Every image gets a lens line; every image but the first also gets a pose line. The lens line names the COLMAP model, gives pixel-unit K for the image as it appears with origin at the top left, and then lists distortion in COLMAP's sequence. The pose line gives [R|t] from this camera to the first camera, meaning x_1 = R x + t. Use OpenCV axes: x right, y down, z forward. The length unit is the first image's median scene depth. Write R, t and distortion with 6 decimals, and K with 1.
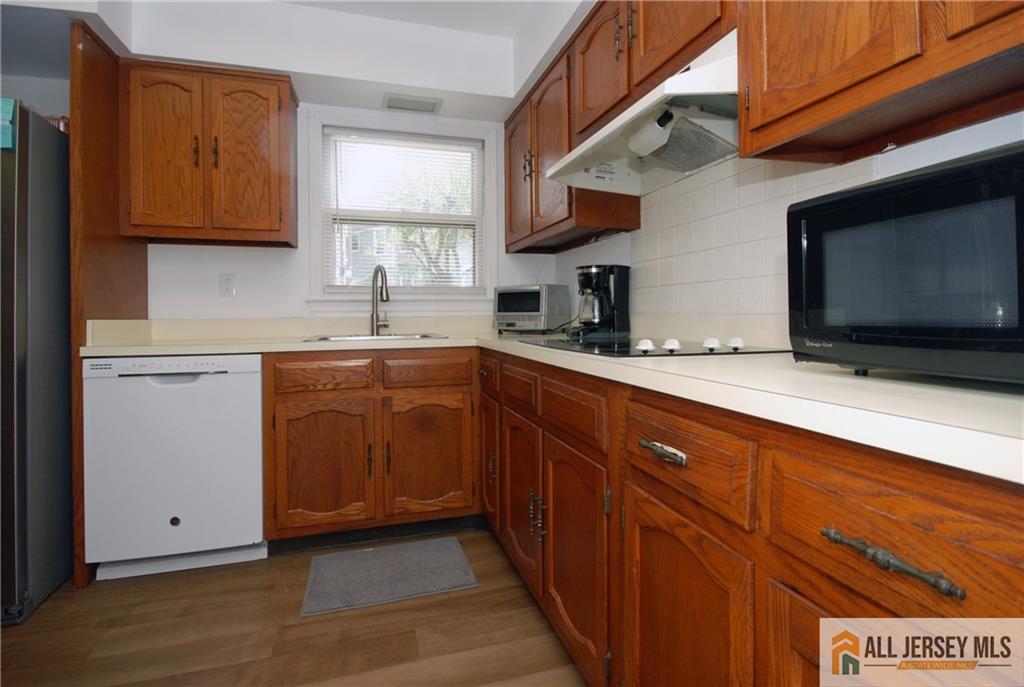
lens RADIAL K [[507.1, 0, 508.7], [0, 507.1, 315.9], [0, 0, 1]] dist [0.000295, 0.000085]
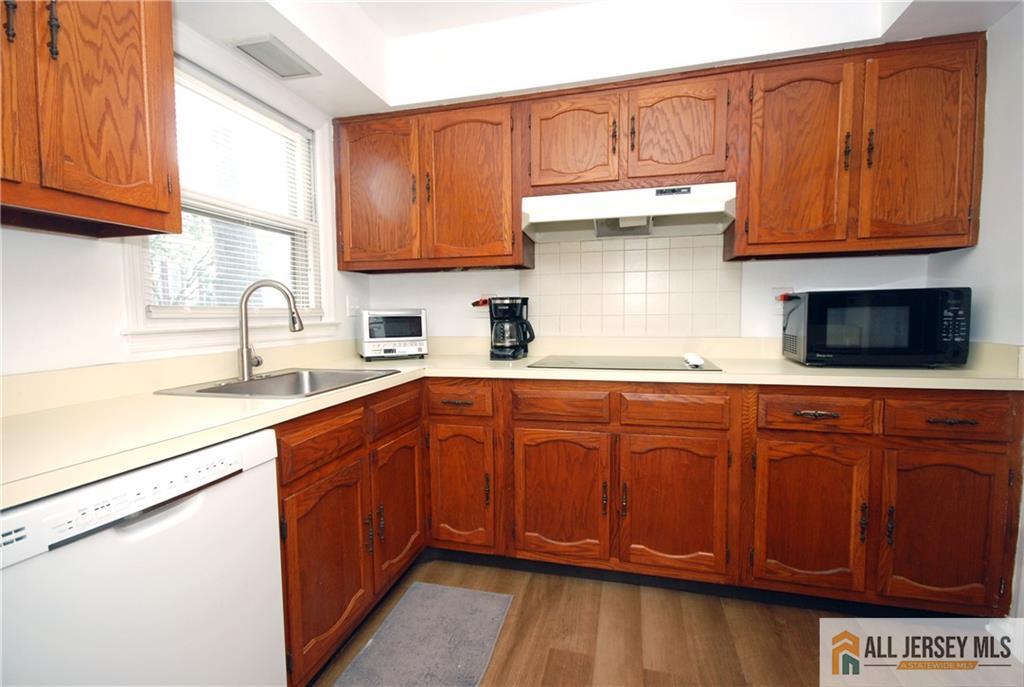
lens RADIAL K [[459.8, 0, 512.0], [0, 459.8, 343.5], [0, 0, 1]] dist [-0.000115, -0.000203]
pose [[0.526846, -0.053602, 0.848269, -0.715361], [0.010680, 0.998348, 0.056452, -0.049396], [-0.849894, -0.020682, 0.526548, 0.410547]]
